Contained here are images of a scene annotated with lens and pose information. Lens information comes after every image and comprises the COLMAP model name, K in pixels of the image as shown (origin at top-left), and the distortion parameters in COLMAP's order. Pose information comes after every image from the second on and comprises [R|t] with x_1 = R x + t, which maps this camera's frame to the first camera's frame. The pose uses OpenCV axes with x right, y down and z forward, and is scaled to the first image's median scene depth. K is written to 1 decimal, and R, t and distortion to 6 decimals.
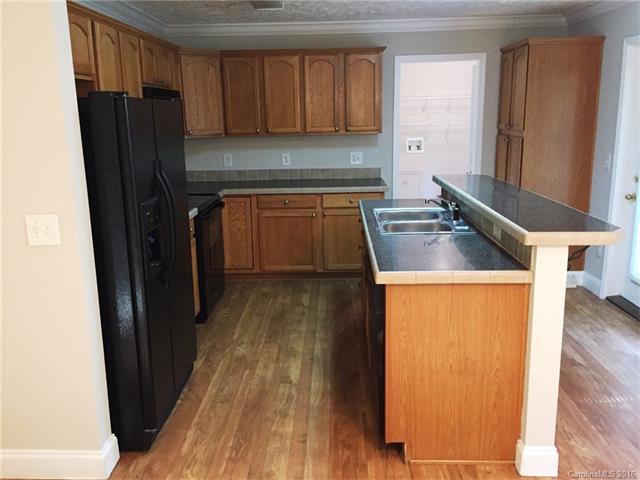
lens RADIAL K [[561.6, 0, 320.0], [0, 561.6, 240.0], [0, 0, 1]] dist [0.057908, -0.009751]
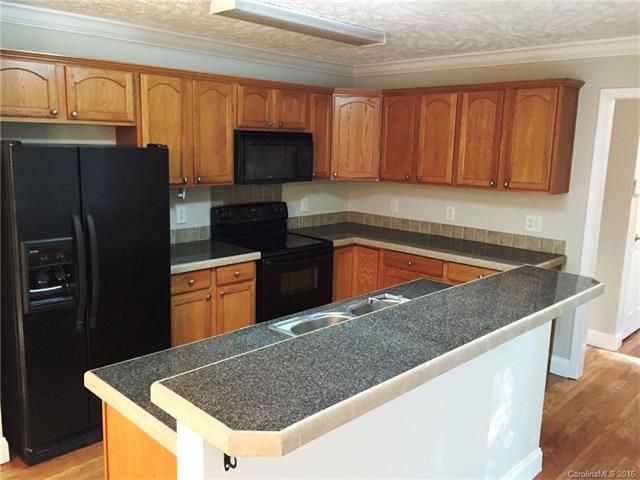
lens RADIAL K [[561.6, 0, 320.0], [0, 561.6, 240.0], [0, 0, 1]] dist [0.057908, -0.009751]
pose [[0.722317, 0.159867, -0.672830, 0.401092], [-0.189153, 0.981485, 0.030140, -0.099906], [0.665191, 0.105497, 0.739183, 0.271236]]
